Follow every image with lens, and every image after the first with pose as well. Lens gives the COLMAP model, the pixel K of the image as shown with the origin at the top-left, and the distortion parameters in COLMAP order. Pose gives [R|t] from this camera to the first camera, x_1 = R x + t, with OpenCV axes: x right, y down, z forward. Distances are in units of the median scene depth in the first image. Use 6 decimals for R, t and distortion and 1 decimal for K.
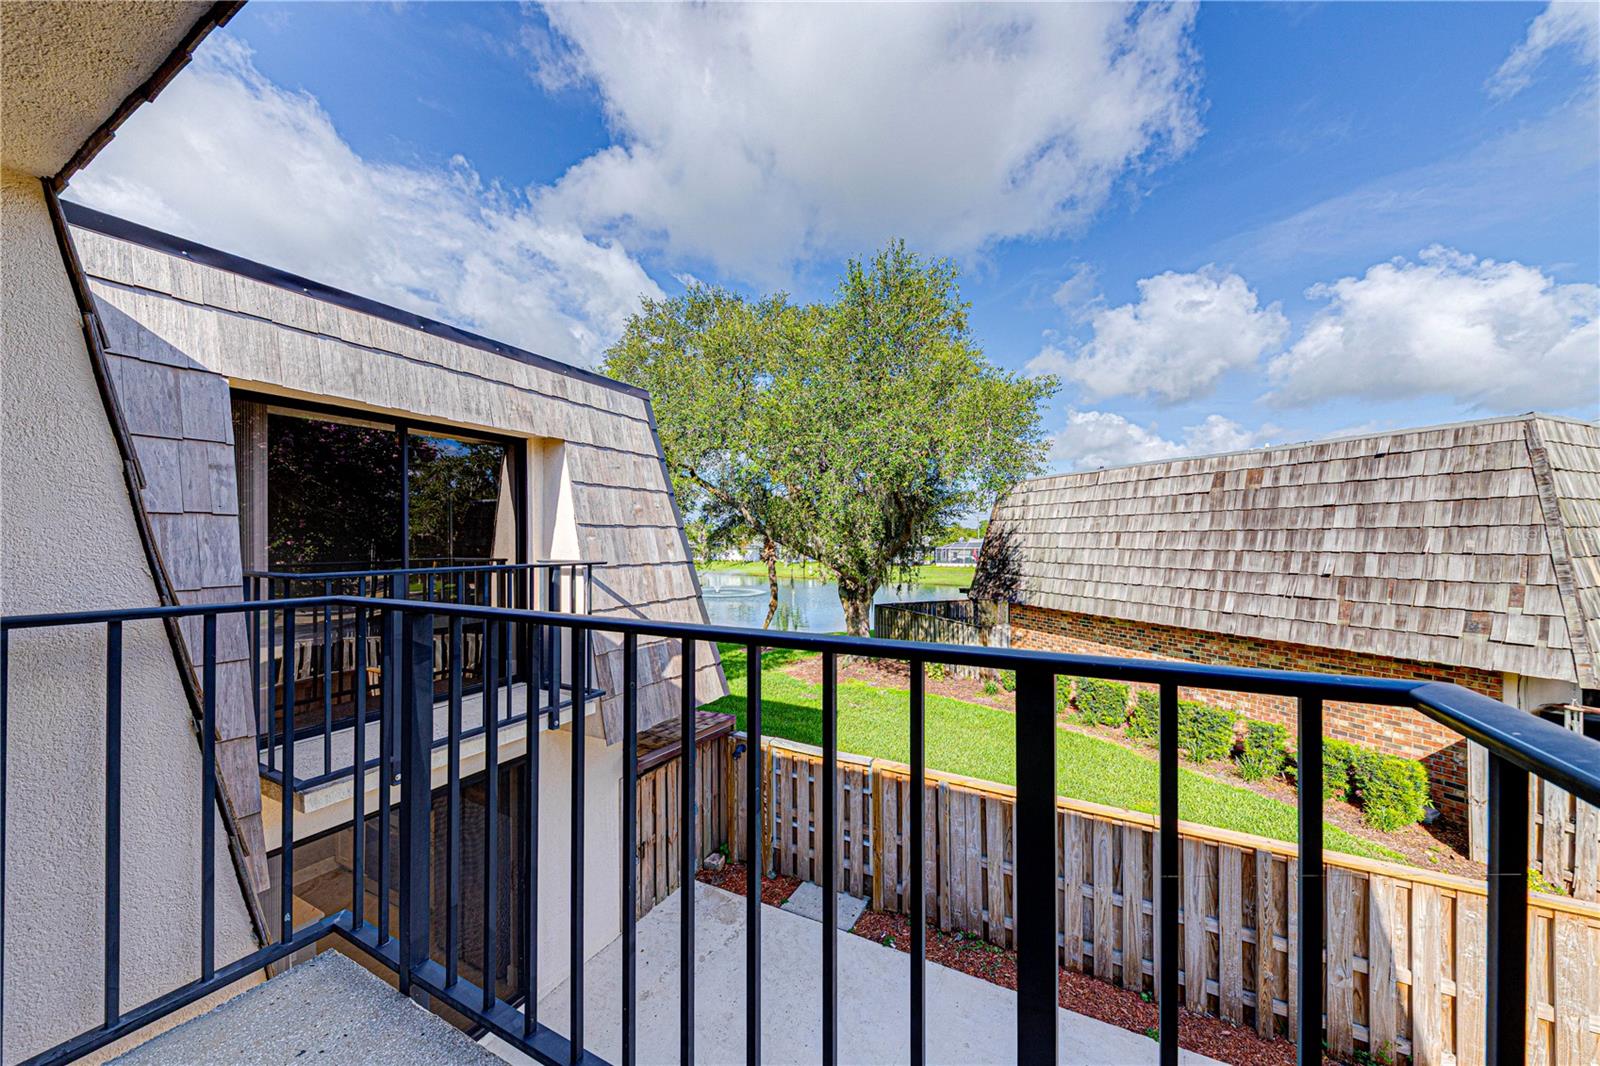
lens RADIAL K [[544.5, 0, 800.0], [0, 544.5, 533.0], [0, 0, 1]] dist [0.001028, -0.000040]
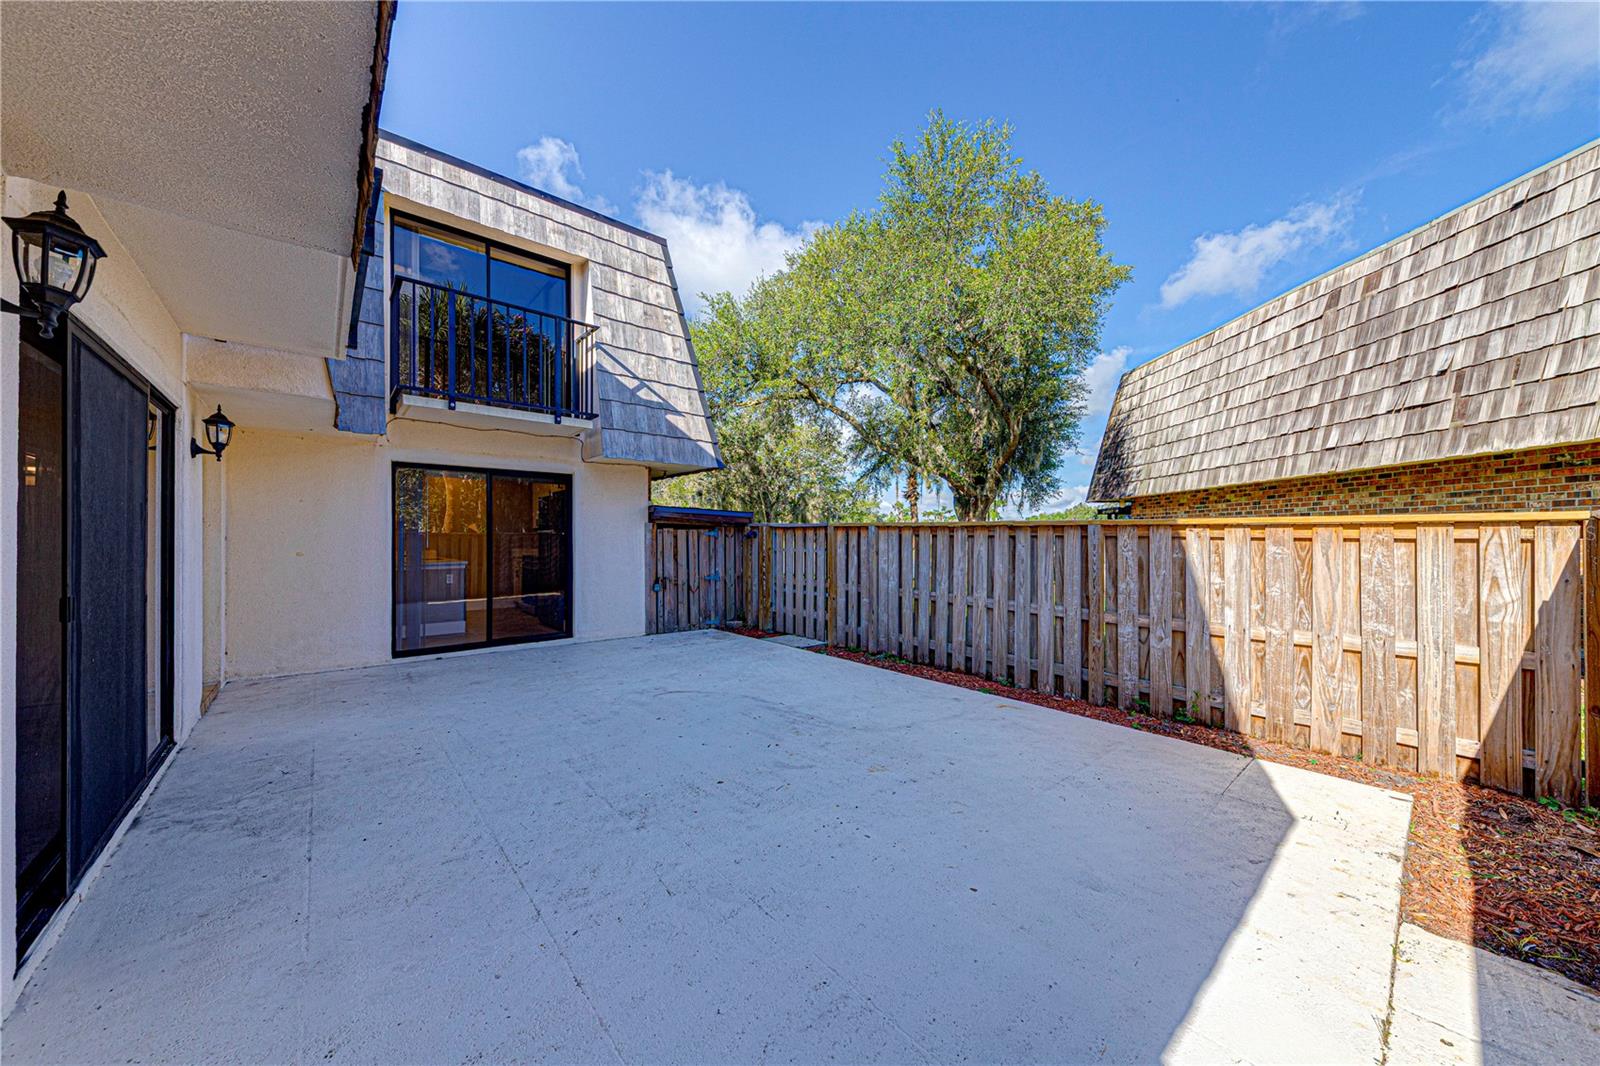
lens RADIAL K [[554.7, 0, 803.5], [0, 554.7, 535.5], [0, 0, 1]] dist [-0.001595, -0.000485]
pose [[0.926512, 0.013408, -0.376025, 0.400711], [-0.015356, 0.999880, -0.002184, 0.335203], [0.375951, 0.007797, 0.926607, -0.112387]]
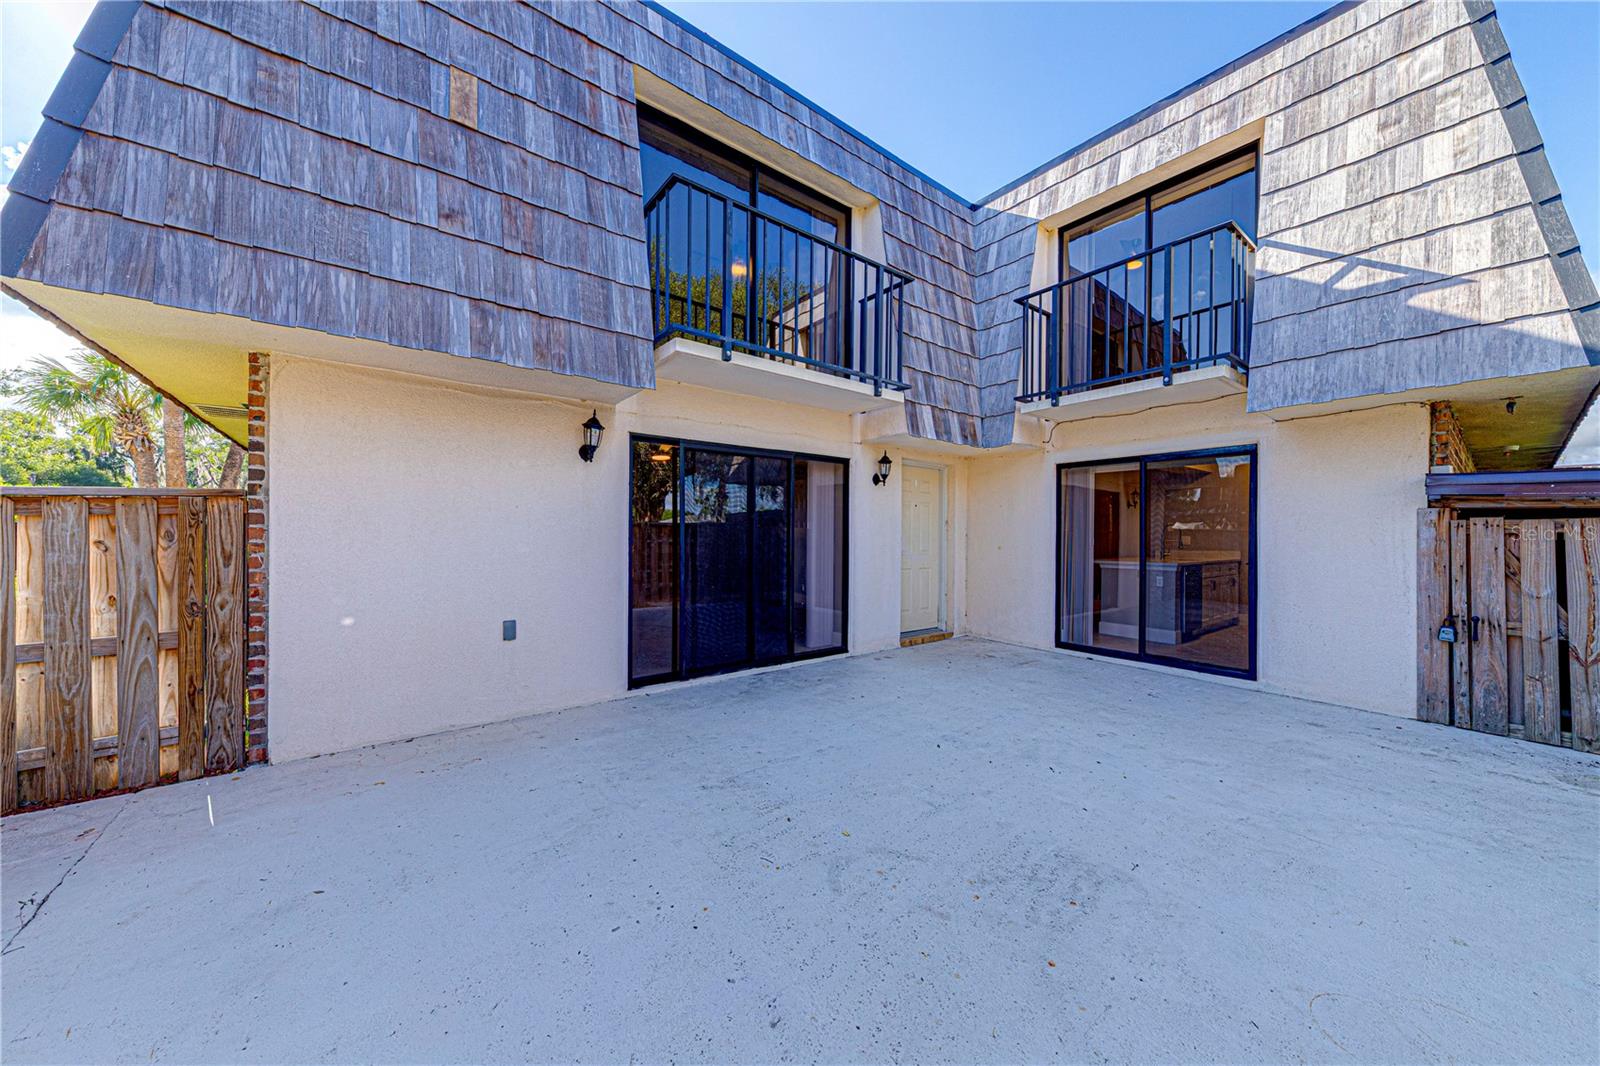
lens RADIAL K [[568.0, 0, 808.6], [0, 568.0, 537.6], [0, 0, 1]] dist [0.001320, -0.002846]
pose [[-0.433867, 0.013923, -0.900869, 0.503123], [-0.005652, 0.999819, 0.018174, 0.335494], [0.900959, 0.012977, -0.433710, 0.406926]]
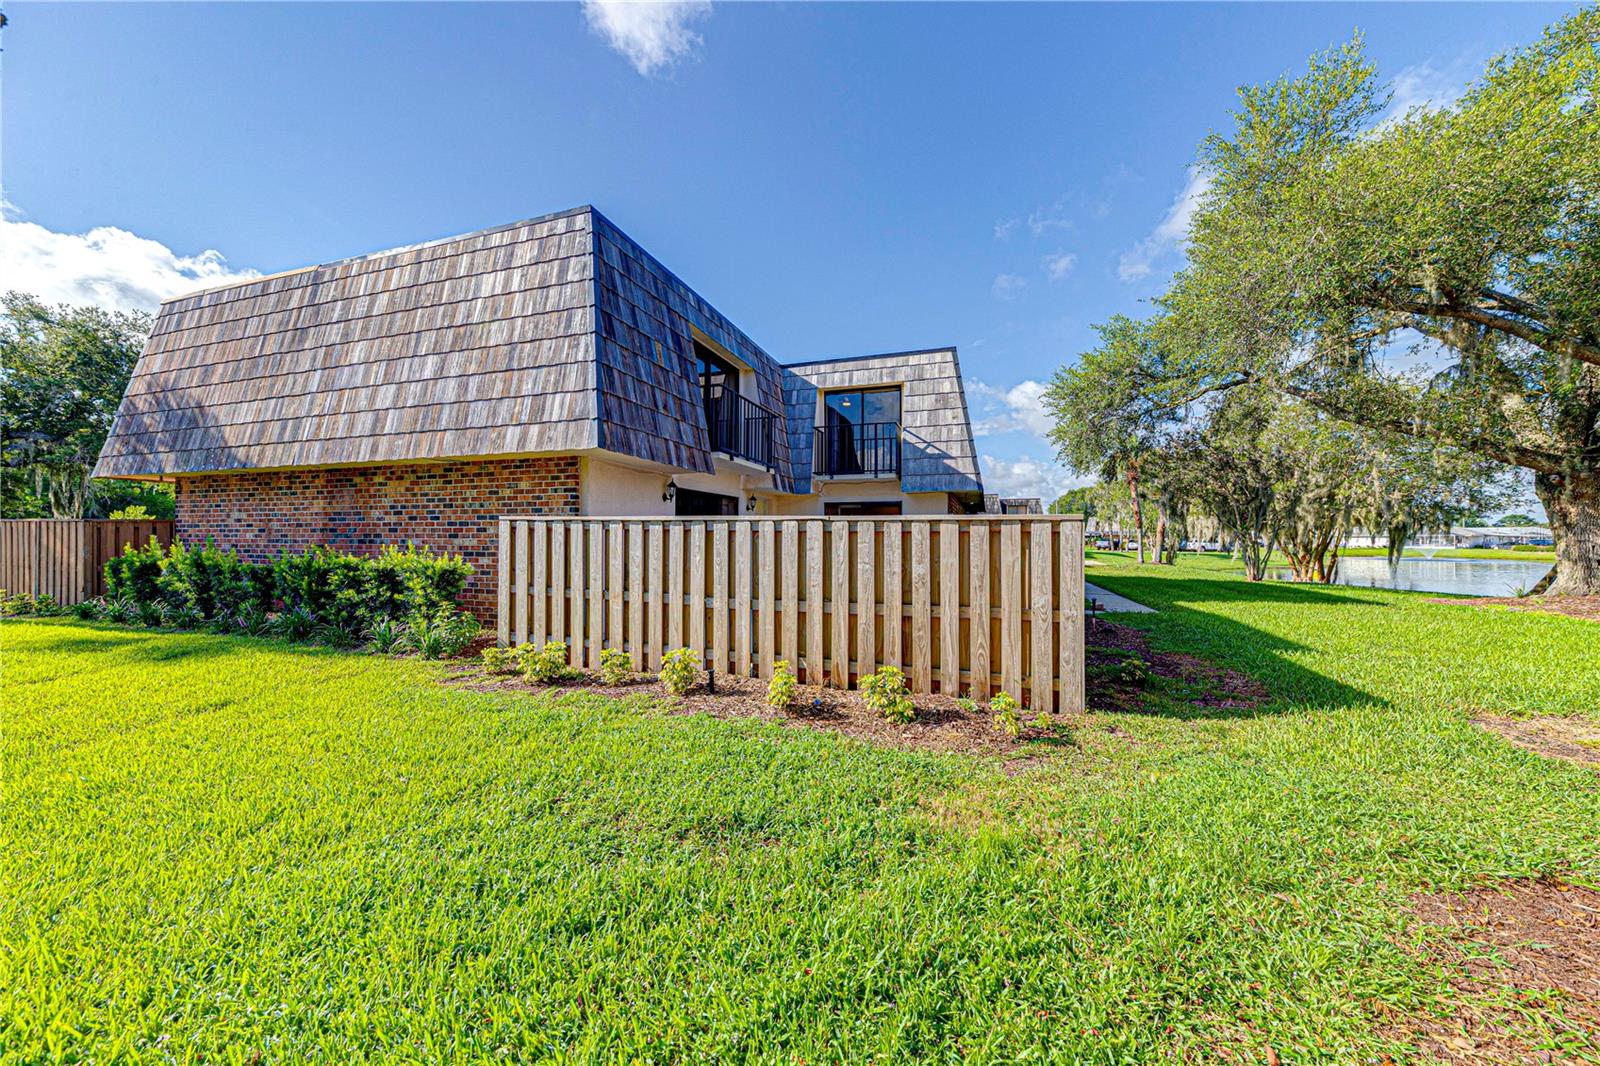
lens RADIAL K [[568.0, 0, 808.6], [0, 568.0, 537.6], [0, 0, 1]] dist [0.001320, -0.002846]
pose [[0.130483, 0.009588, -0.991404, 1.327986], [-0.007176, 0.999936, 0.008726, 0.333734], [0.991425, 0.005976, 0.130544, 0.095384]]
